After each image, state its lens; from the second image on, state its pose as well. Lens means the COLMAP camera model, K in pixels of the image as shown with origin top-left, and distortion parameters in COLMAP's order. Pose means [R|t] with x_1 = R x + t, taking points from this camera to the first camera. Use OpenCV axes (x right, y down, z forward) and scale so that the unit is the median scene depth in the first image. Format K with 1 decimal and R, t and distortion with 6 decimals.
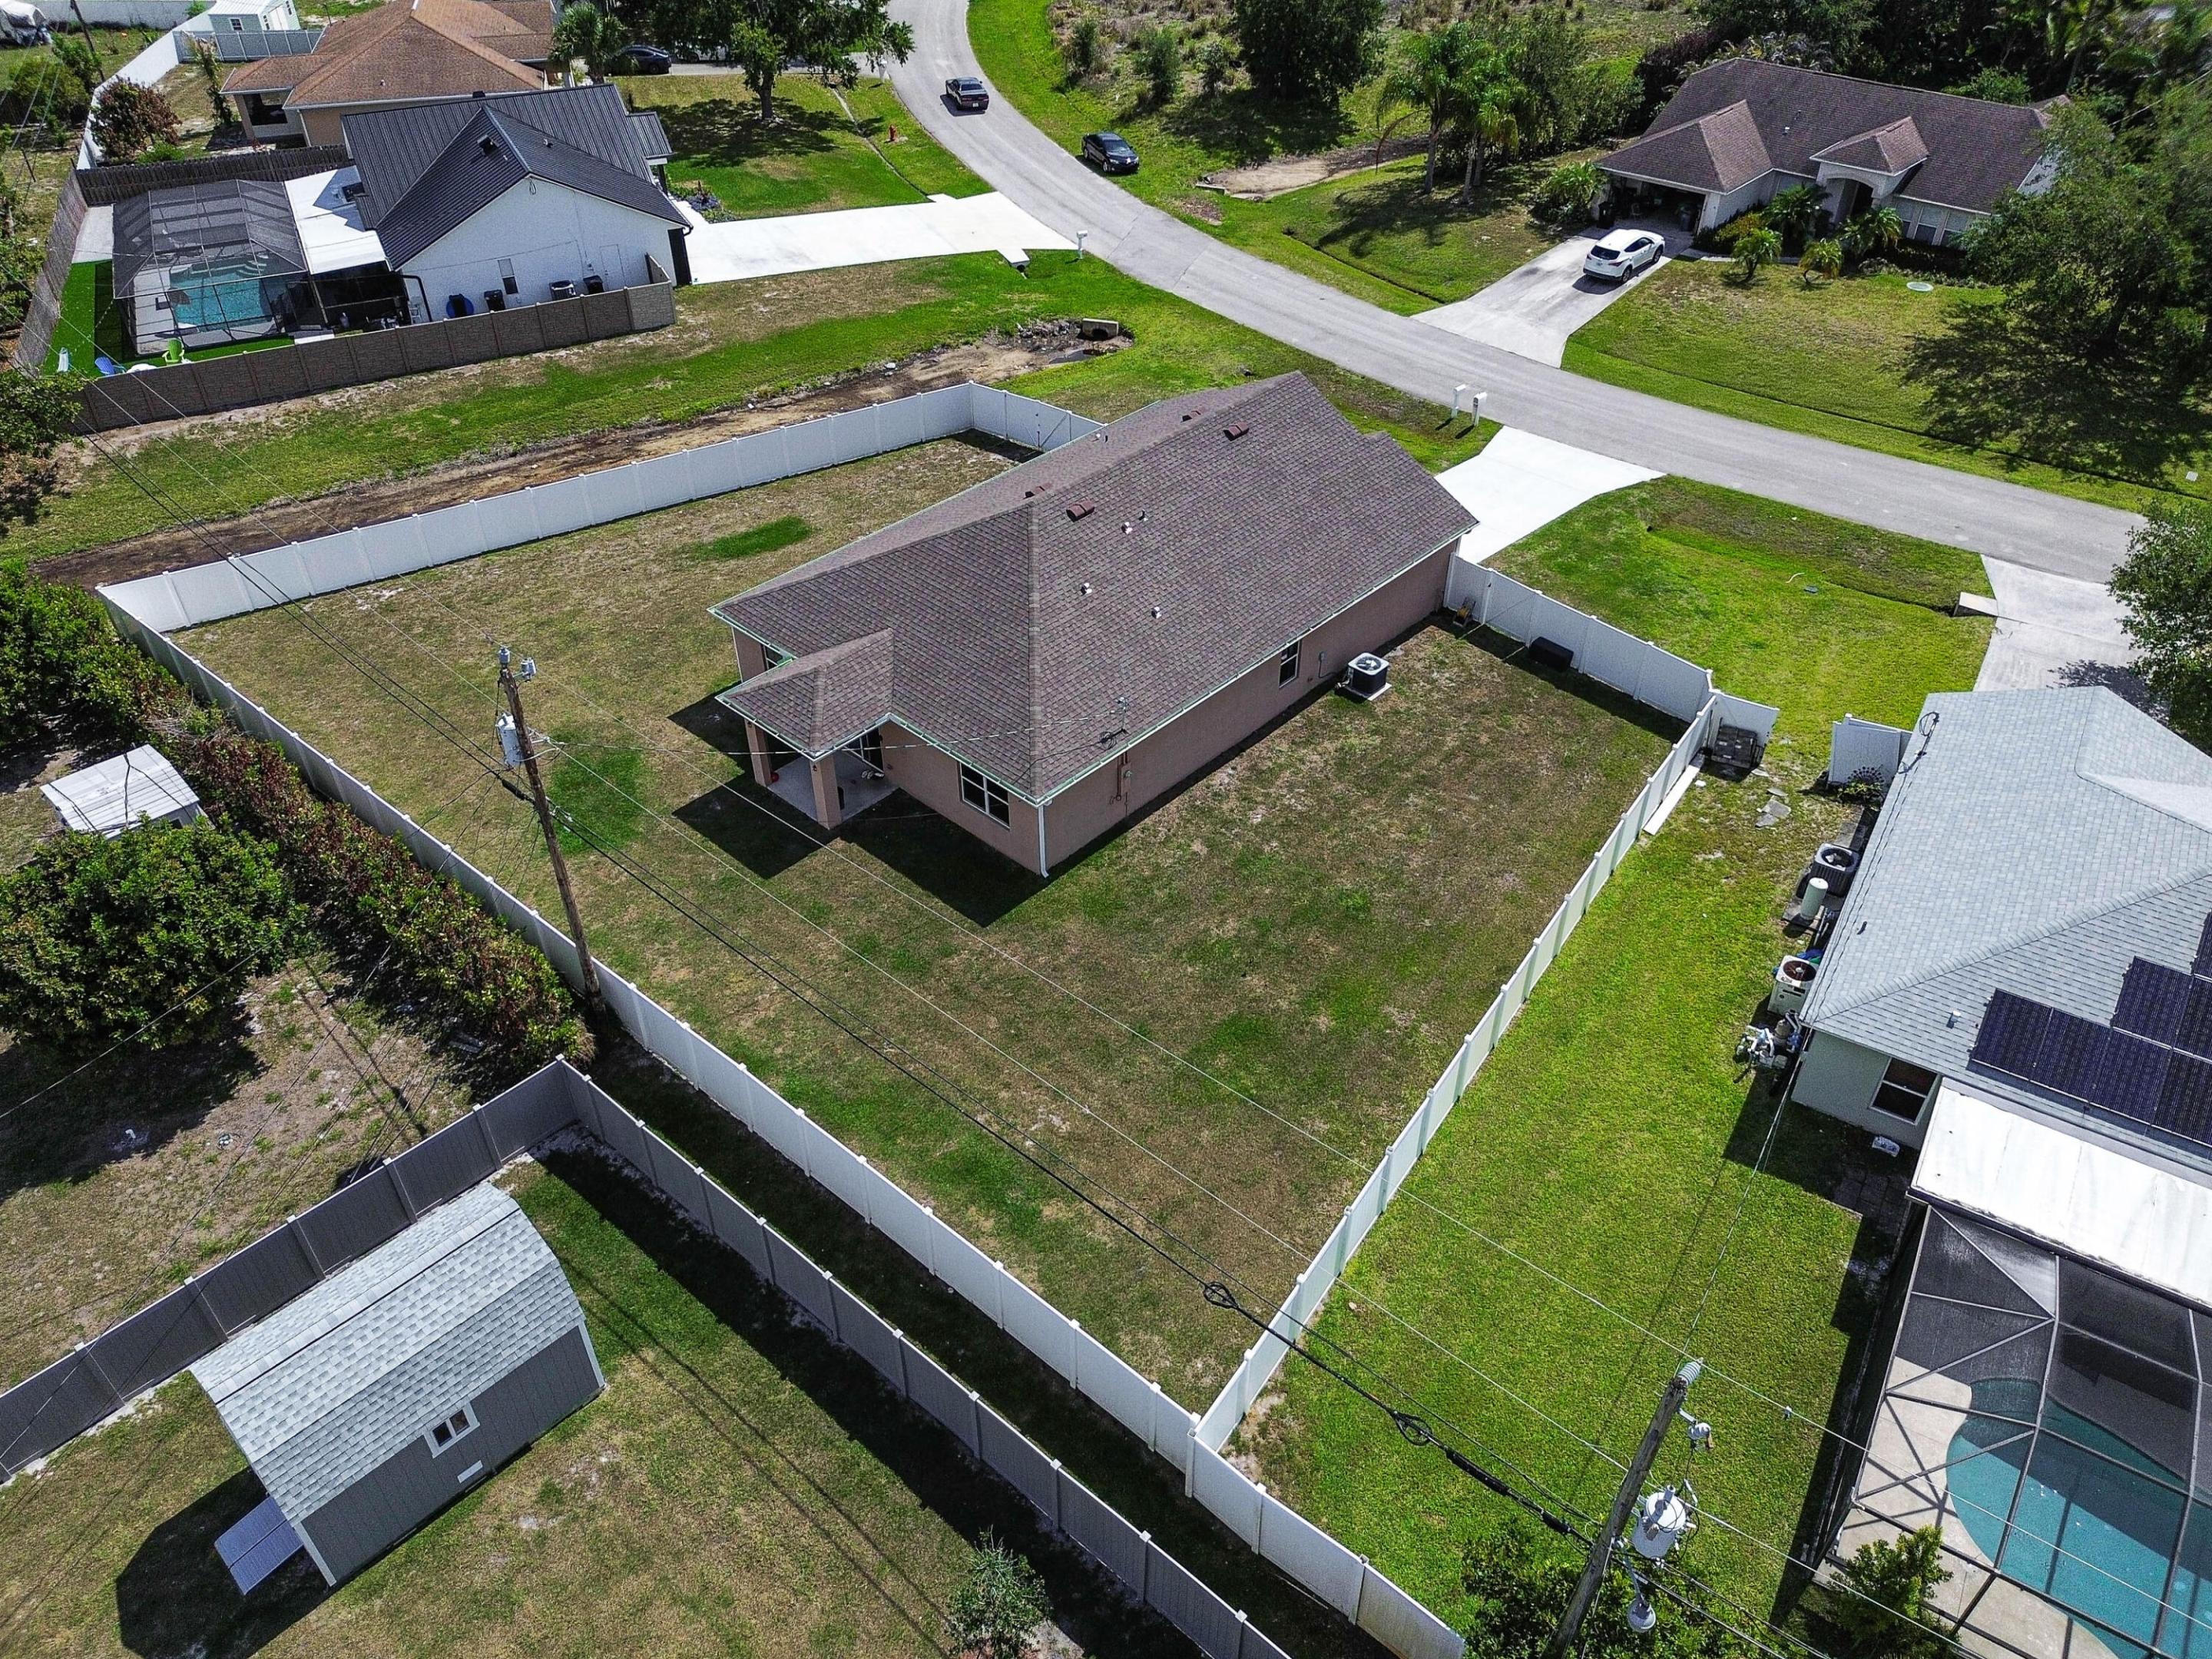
lens RADIAL K [[1578.7, 0, 1101.1], [0, 1578.7, 810.9], [0, 0, 1]] dist [0.070697, -0.071761]
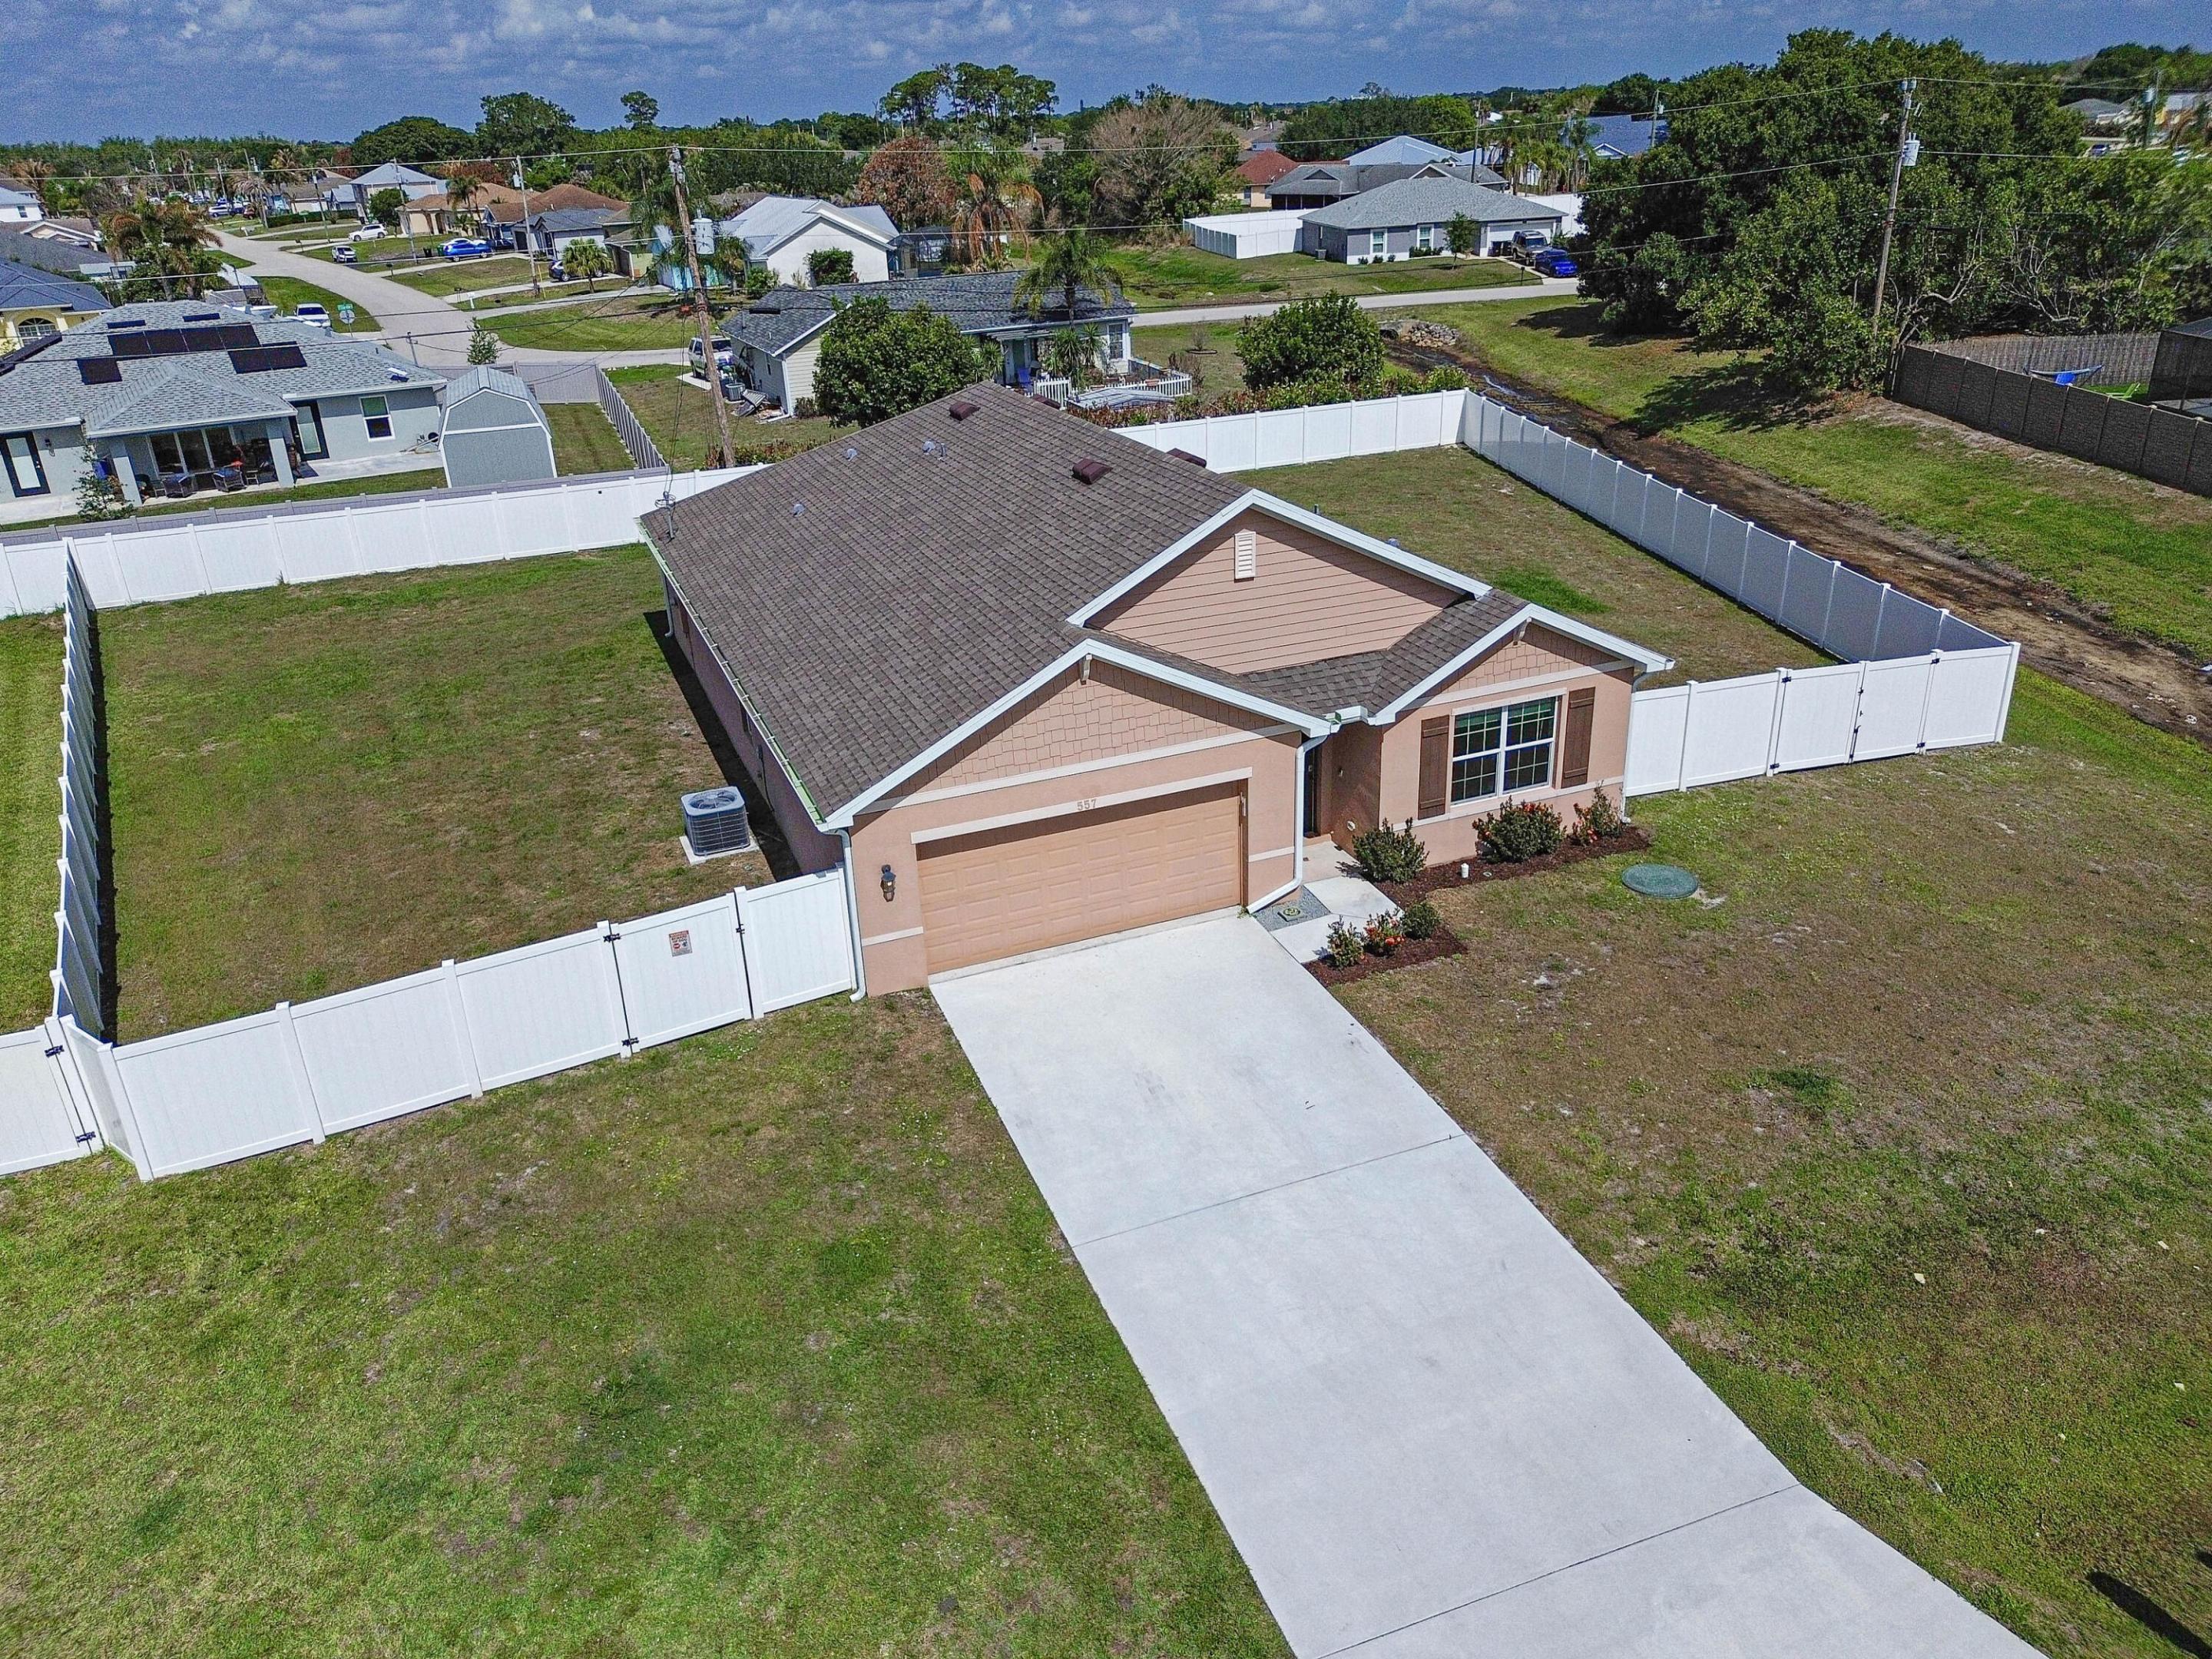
lens RADIAL K [[1578.7, 0, 1101.1], [0, 1578.7, 810.9], [0, 0, 1]] dist [0.070697, -0.071761]
pose [[-0.420392, 0.383650, -0.822243, 0.425045], [-0.528337, 0.633227, 0.565583, -0.355745], [0.737652, 0.672188, -0.063507, 0.846509]]
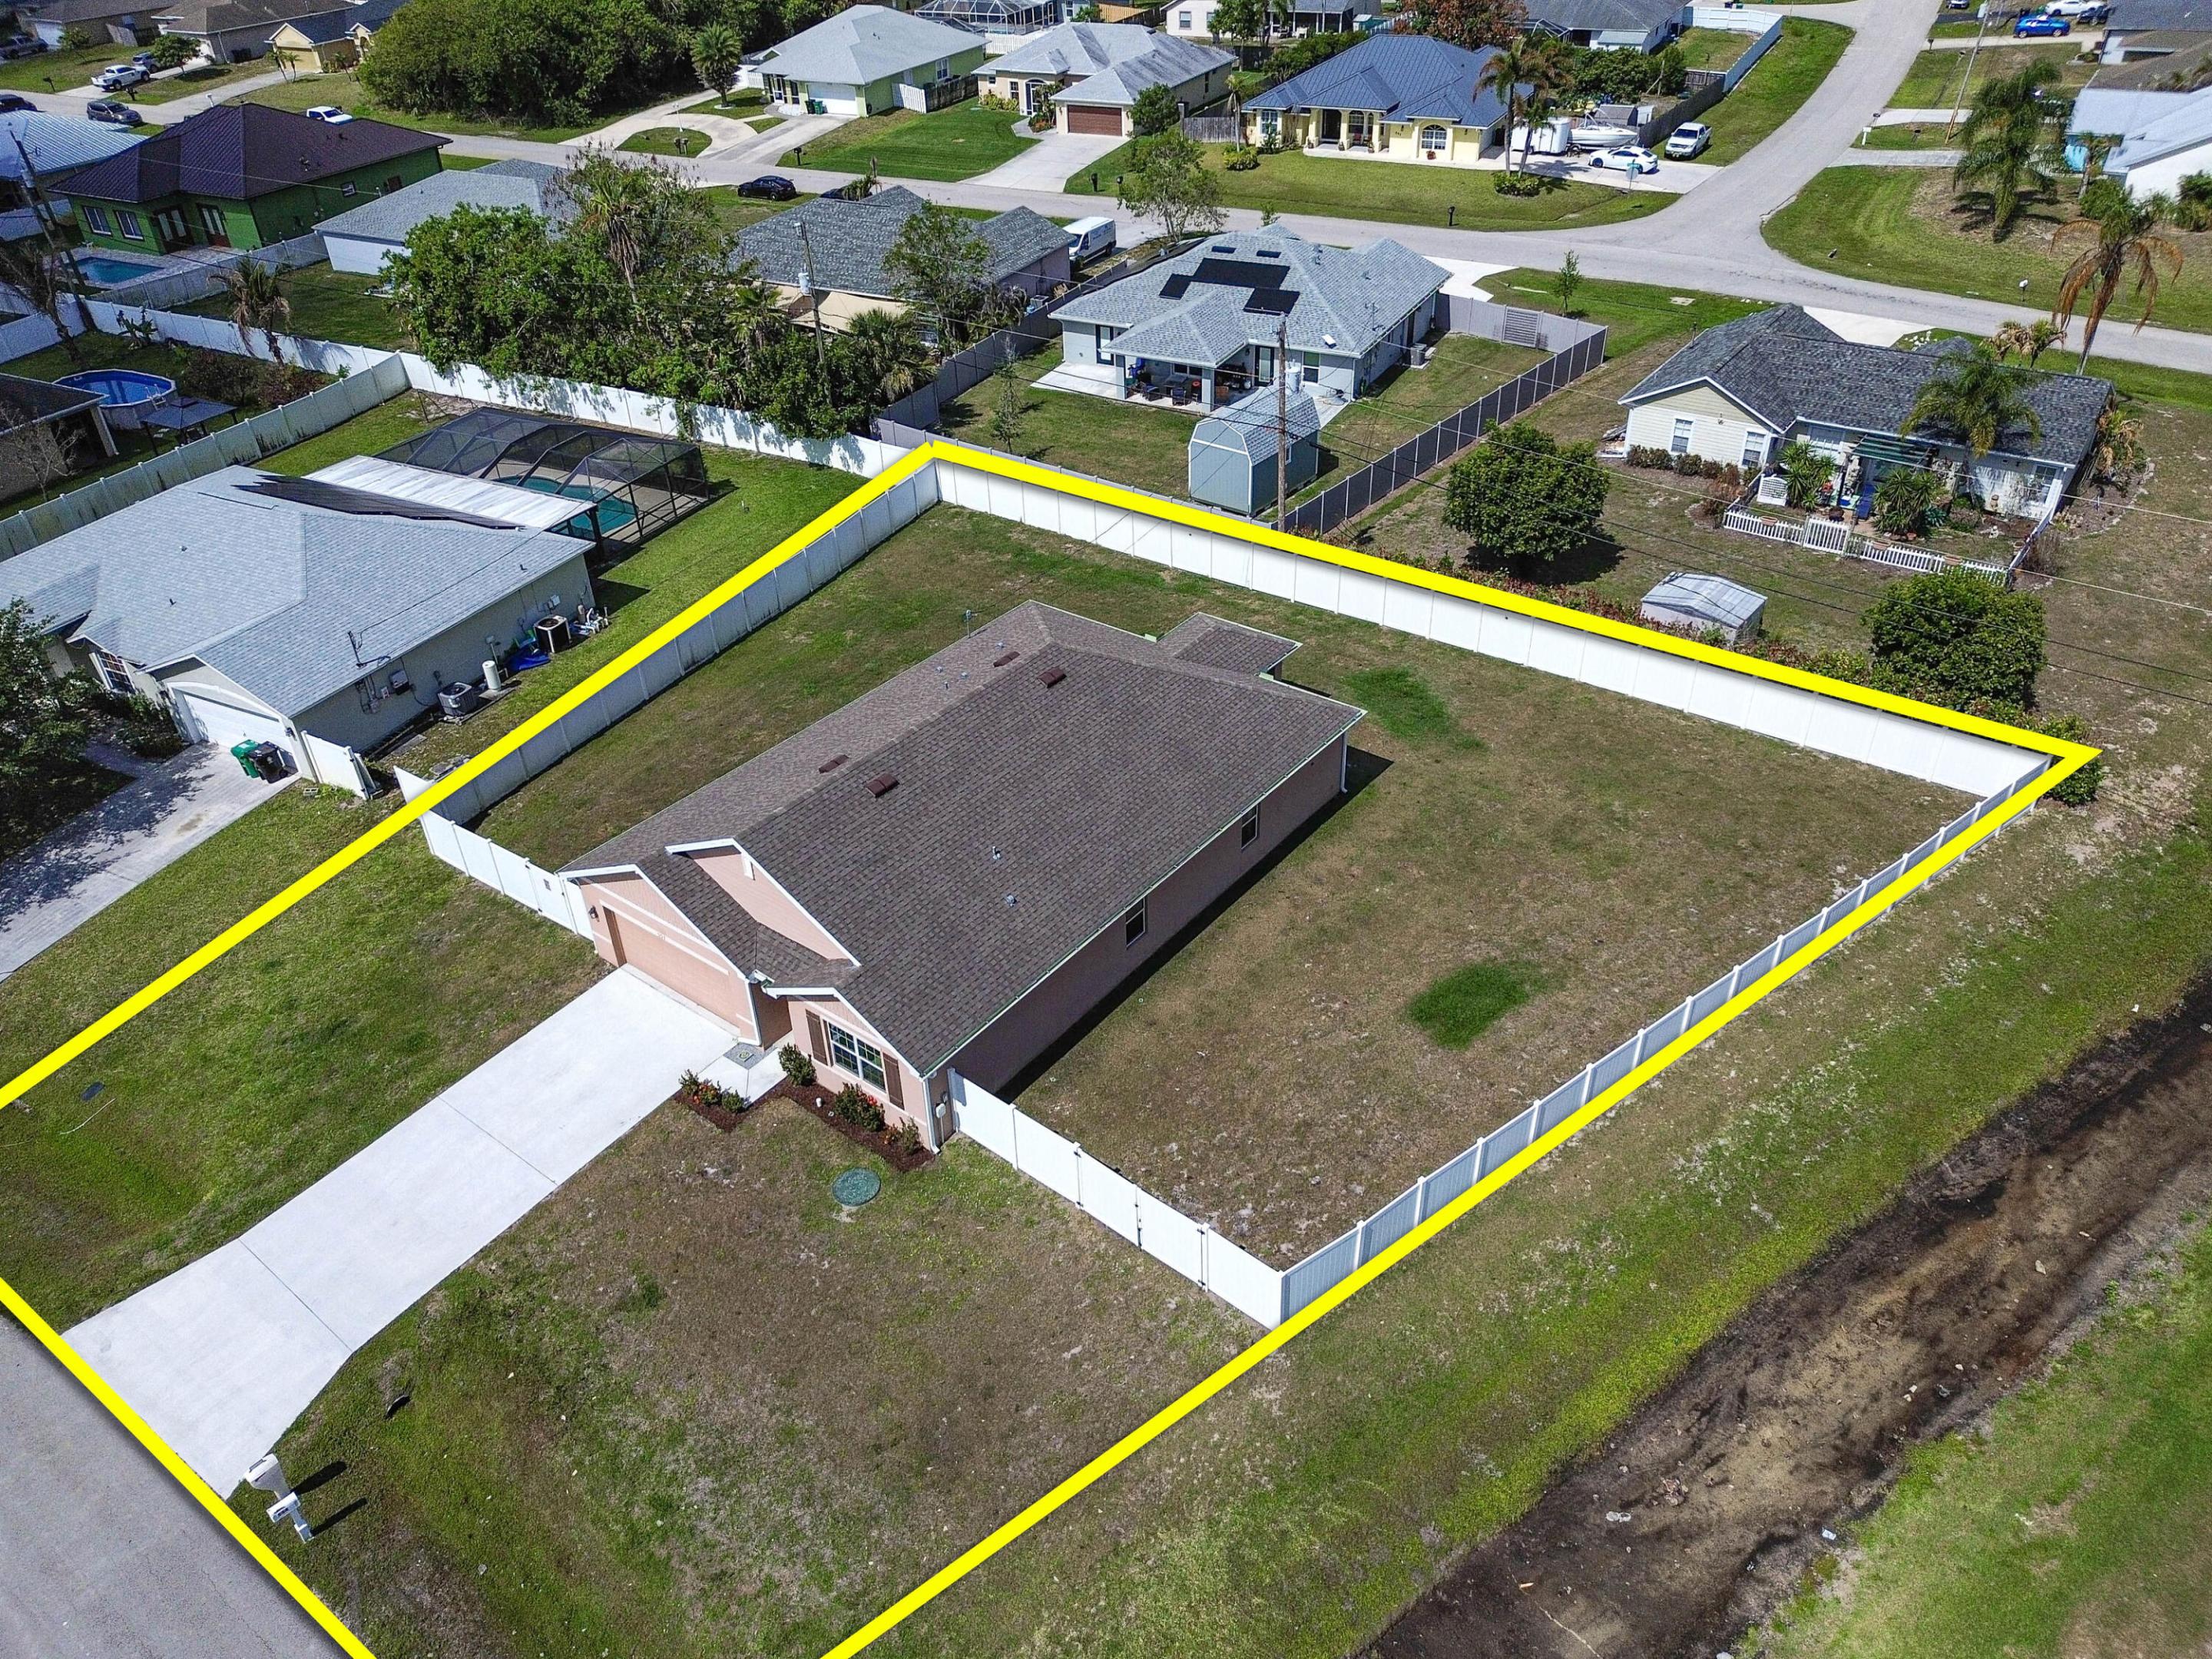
lens RADIAL K [[1564.9, 0, 1106.0], [0, 1564.9, 829.5], [0, 0, 1]] dist [0.060053, -0.052628]
pose [[-0.994701, 0.086089, -0.056194, -0.007784], [-0.029092, 0.288545, 0.957024, -0.790450], [0.098604, 0.953588, -0.284511, 0.979863]]
